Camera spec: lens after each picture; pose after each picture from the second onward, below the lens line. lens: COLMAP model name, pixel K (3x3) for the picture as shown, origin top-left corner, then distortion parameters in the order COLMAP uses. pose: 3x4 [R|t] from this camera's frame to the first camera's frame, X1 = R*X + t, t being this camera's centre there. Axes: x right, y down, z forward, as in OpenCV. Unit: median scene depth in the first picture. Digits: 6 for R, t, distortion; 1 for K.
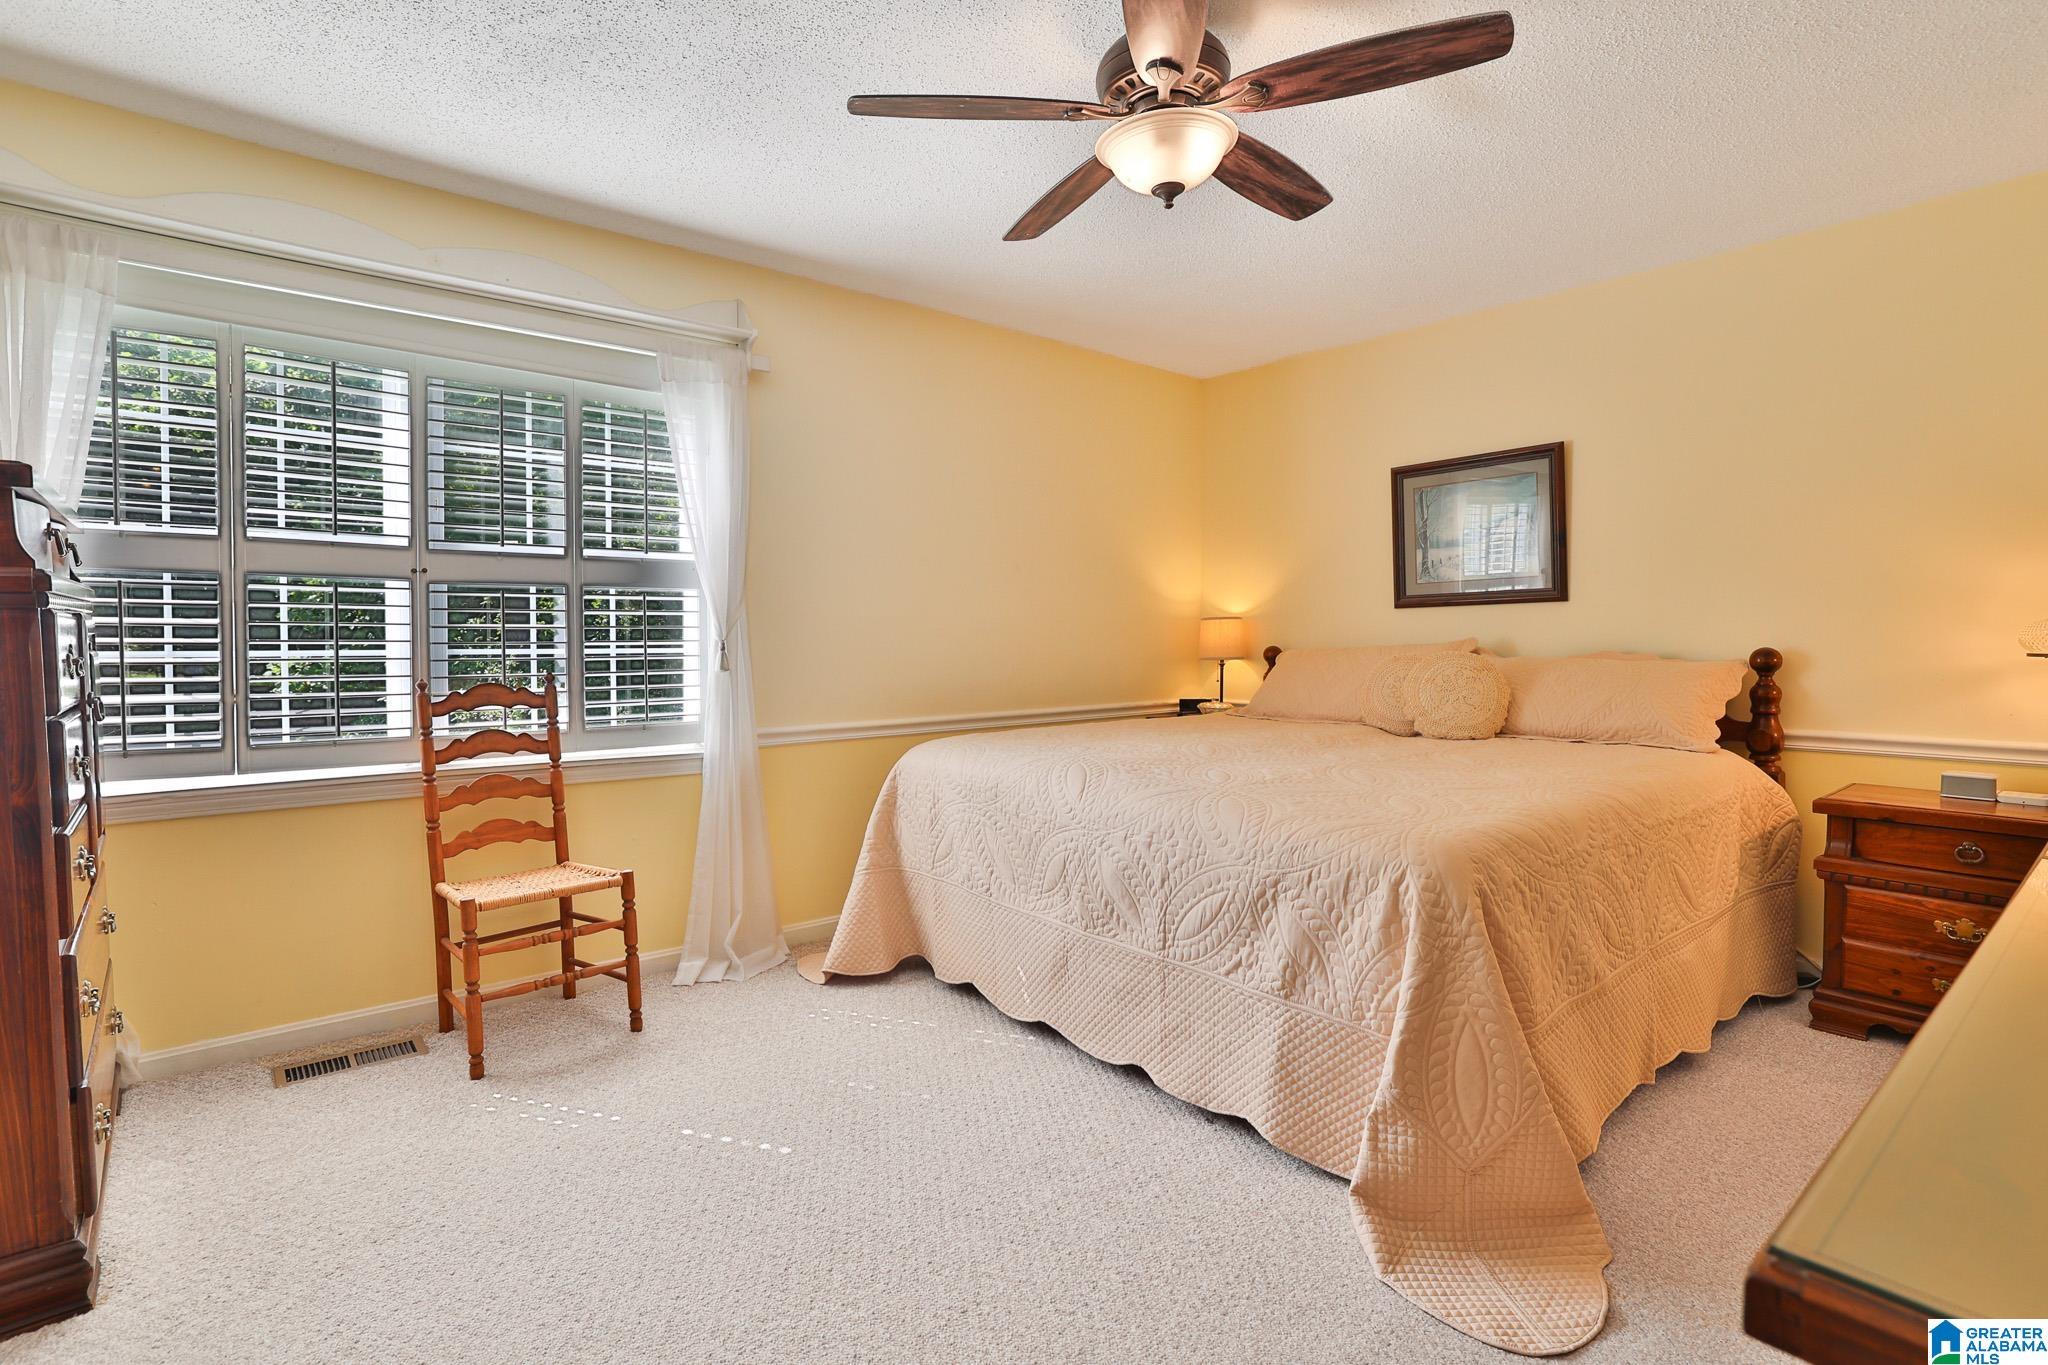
lens RADIAL K [[987.3, 0, 1018.7], [0, 987.3, 668.1], [0, 0, 1]] dist [-0.044306, 0.021096]
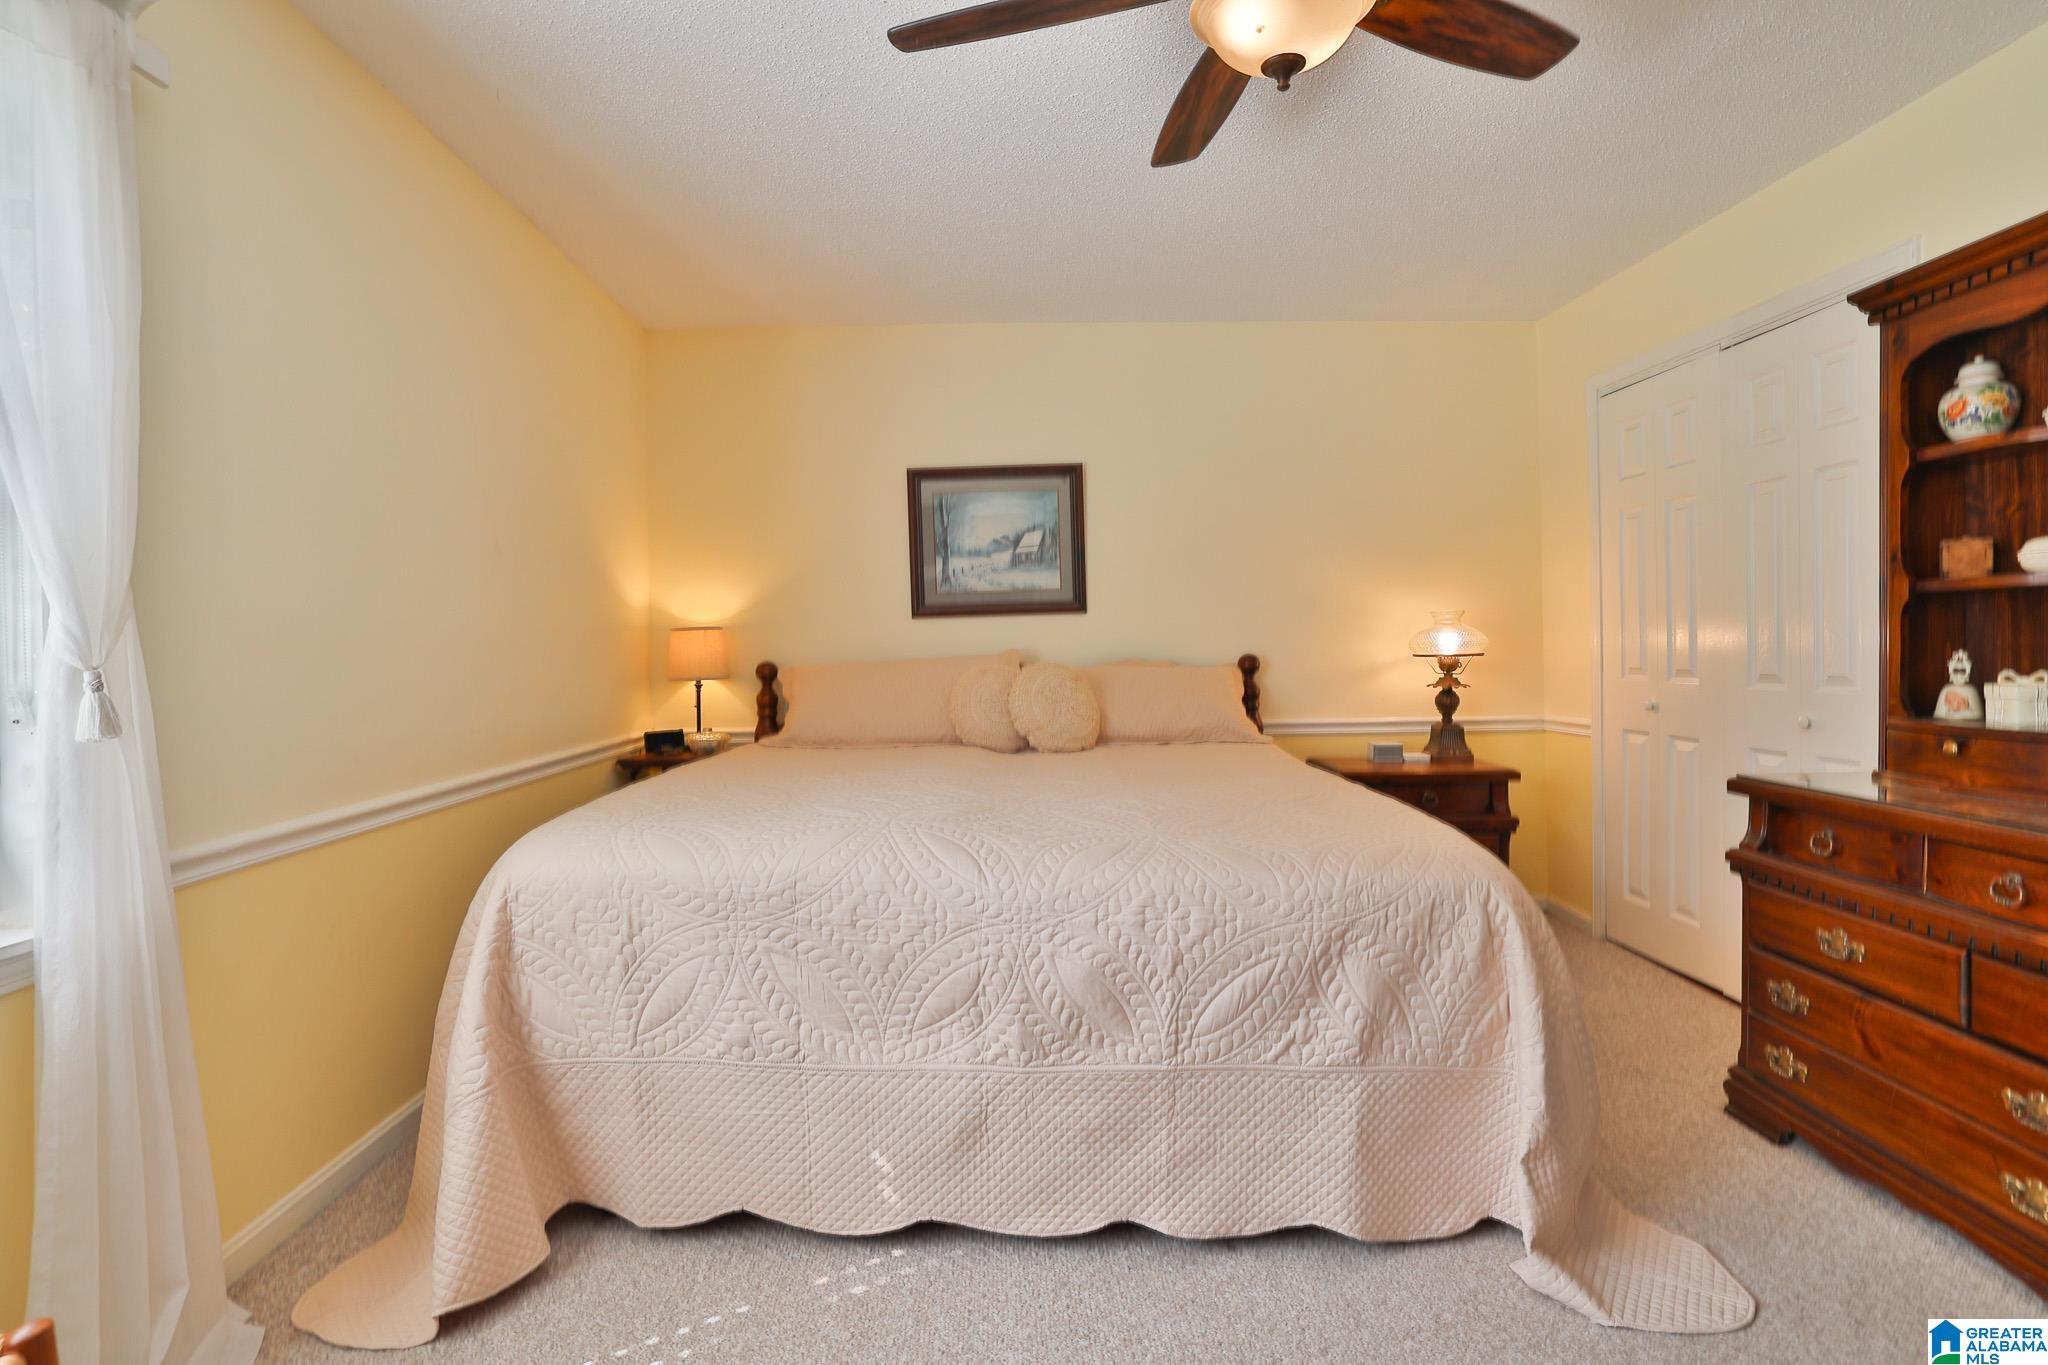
lens RADIAL K [[987.3, 0, 1018.7], [0, 987.3, 668.1], [0, 0, 1]] dist [-0.044306, 0.021096]
pose [[0.646946, -0.022772, 0.762196, -0.430338], [0.034525, 0.999404, 0.000554, -0.016601], [-0.761754, 0.025956, 0.647346, 0.503250]]
